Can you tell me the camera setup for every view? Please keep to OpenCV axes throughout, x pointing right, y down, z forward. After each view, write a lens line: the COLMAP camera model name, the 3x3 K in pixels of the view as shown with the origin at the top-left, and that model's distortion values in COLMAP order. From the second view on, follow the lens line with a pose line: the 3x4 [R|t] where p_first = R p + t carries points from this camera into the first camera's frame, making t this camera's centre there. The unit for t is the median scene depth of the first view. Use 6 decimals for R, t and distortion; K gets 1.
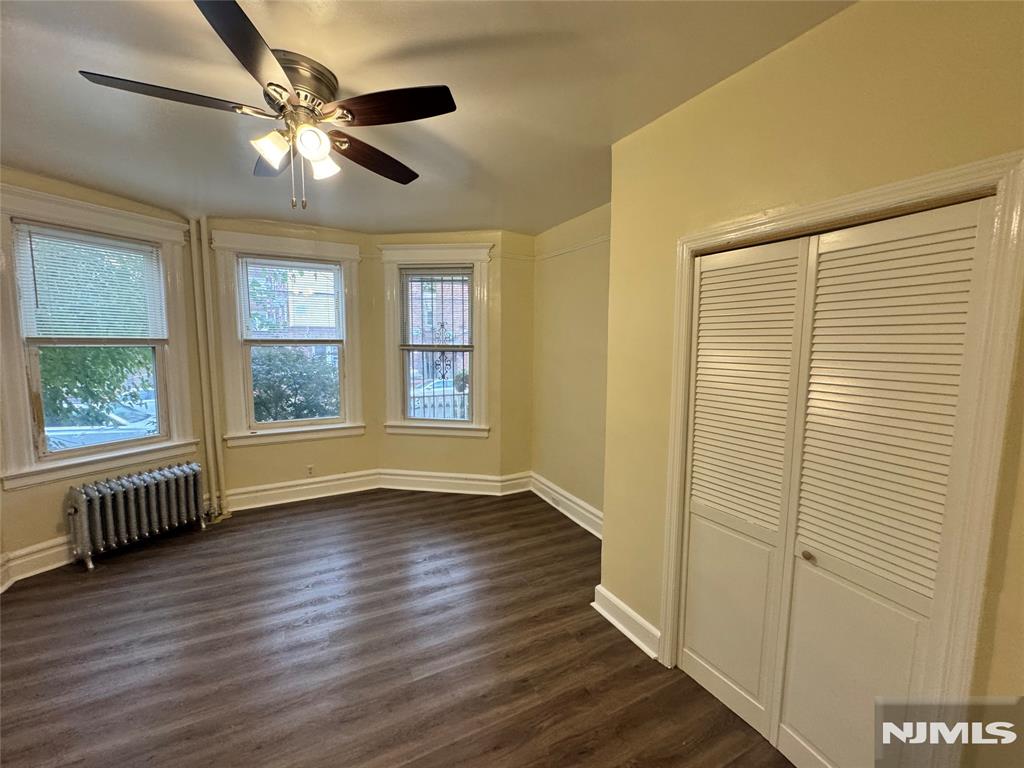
lens RADIAL K [[406.0, 0, 512.0], [0, 406.0, 384.0], [0, 0, 1]] dist [-0.000623, -0.000288]
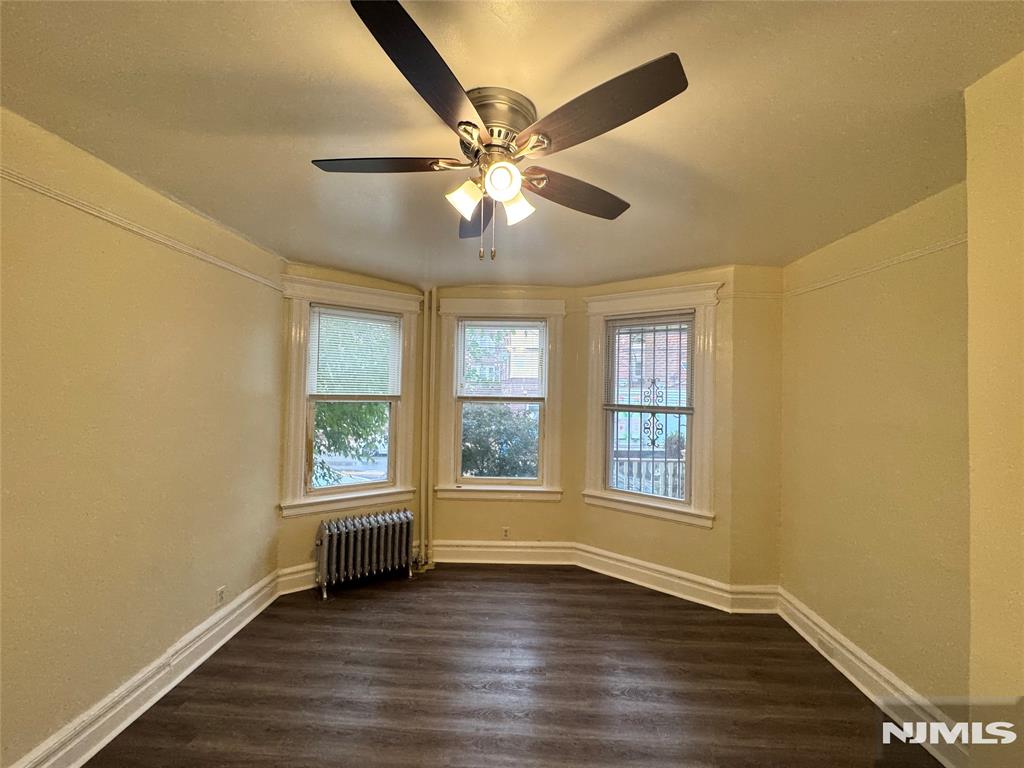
lens RADIAL K [[408.1, 0, 512.0], [0, 408.1, 384.0], [0, 0, 1]] dist [0.000039, -0.000021]
pose [[0.879002, 0.003566, -0.476805, -0.031041], [-0.062336, 0.992249, -0.107498, -0.038804], [0.472726, 0.124213, 0.872411, 0.145155]]
